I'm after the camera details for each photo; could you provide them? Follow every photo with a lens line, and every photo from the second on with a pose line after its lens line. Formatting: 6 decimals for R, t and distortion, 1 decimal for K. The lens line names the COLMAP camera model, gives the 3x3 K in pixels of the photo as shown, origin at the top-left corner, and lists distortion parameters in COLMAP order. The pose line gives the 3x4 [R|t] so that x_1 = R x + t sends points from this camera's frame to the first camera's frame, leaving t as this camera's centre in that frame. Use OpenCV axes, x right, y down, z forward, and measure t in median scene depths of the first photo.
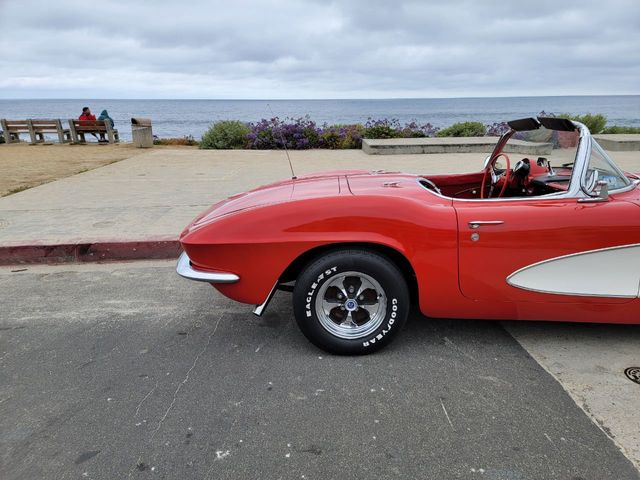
lens RADIAL K [[440.8, 0, 304.3], [0, 440.8, 240.5], [0, 0, 1]] dist [0.056738, -0.000370]
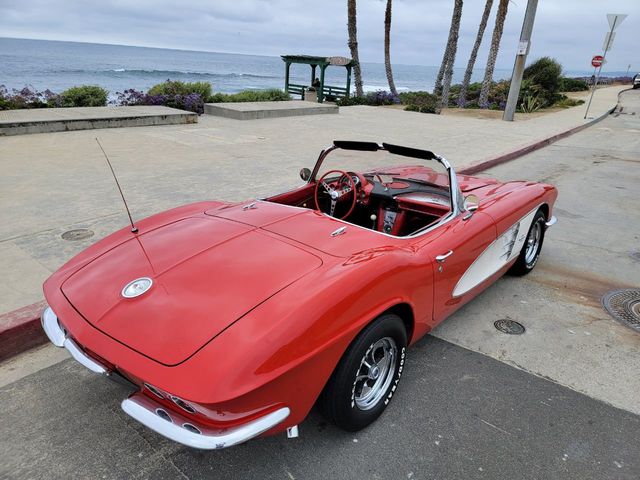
lens RADIAL K [[452.0, 0, 310.9], [0, 452.0, 243.8], [0, 0, 1]] dist [0.087538, -0.075282]
pose [[0.629383, -0.257444, 0.733212, -0.134550], [0.180721, 0.966150, 0.184104, -0.070128], [-0.755789, 0.016635, 0.654604, 0.096831]]
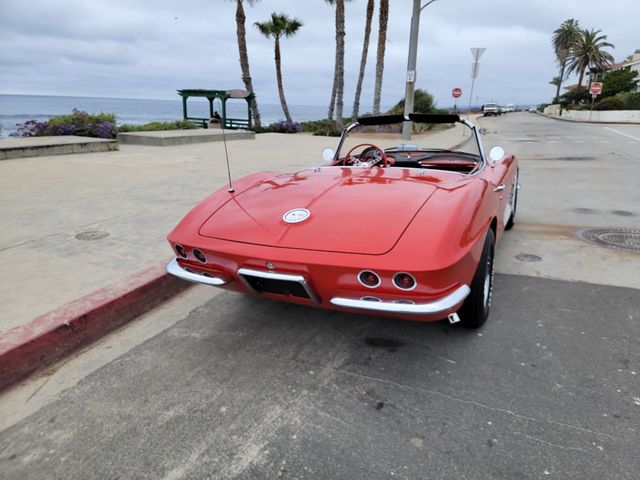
lens RADIAL K [[463.5, 0, 323.2], [0, 463.5, 238.9], [0, 0, 1]] dist [0.068938, -0.069520]
pose [[0.392881, -0.240555, 0.887569, -0.232886], [0.249906, 0.956785, 0.148694, -0.048534], [-0.884981, 0.163389, 0.436018, 0.175426]]
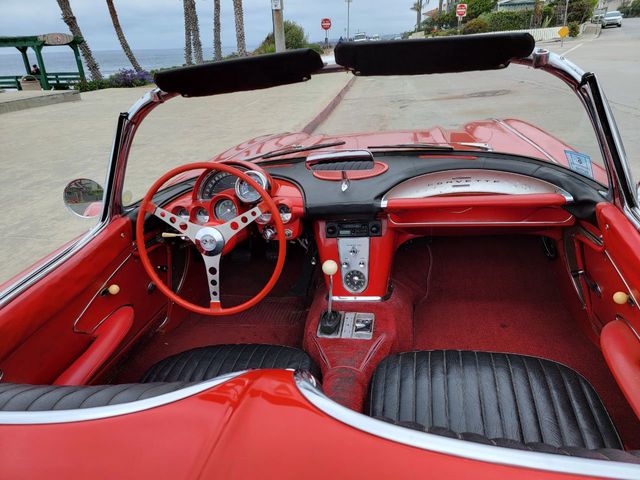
lens RADIAL K [[462.0, 0, 317.5], [0, 462.0, 240.5], [0, 0, 1]] dist [0.075754, -0.072475]
pose [[0.146424, -0.387802, 0.910038, 0.030395], [0.334409, 0.885199, 0.323411, -0.067179], [-0.930984, 0.256969, 0.259299, 0.246365]]
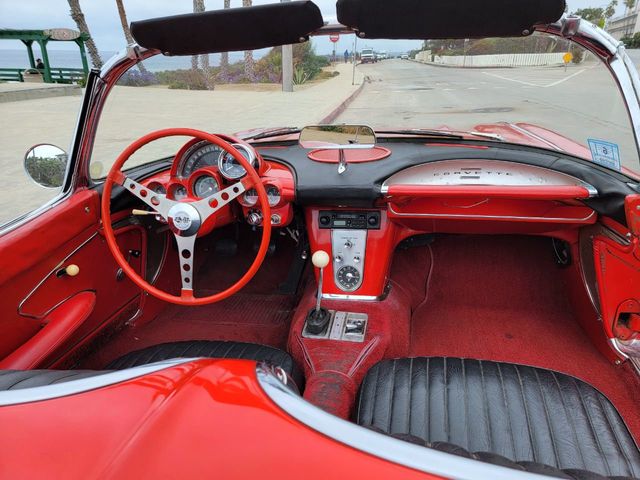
lens RADIAL K [[463.5, 0, 323.2], [0, 463.5, 238.9], [0, 0, 1]] dist [0.068938, -0.069520]
pose [[0.150241, -0.354695, 0.922832, 0.040283], [0.282910, 0.909818, 0.303634, -0.057575], [-0.947306, 0.215460, 0.237039, 0.249352]]
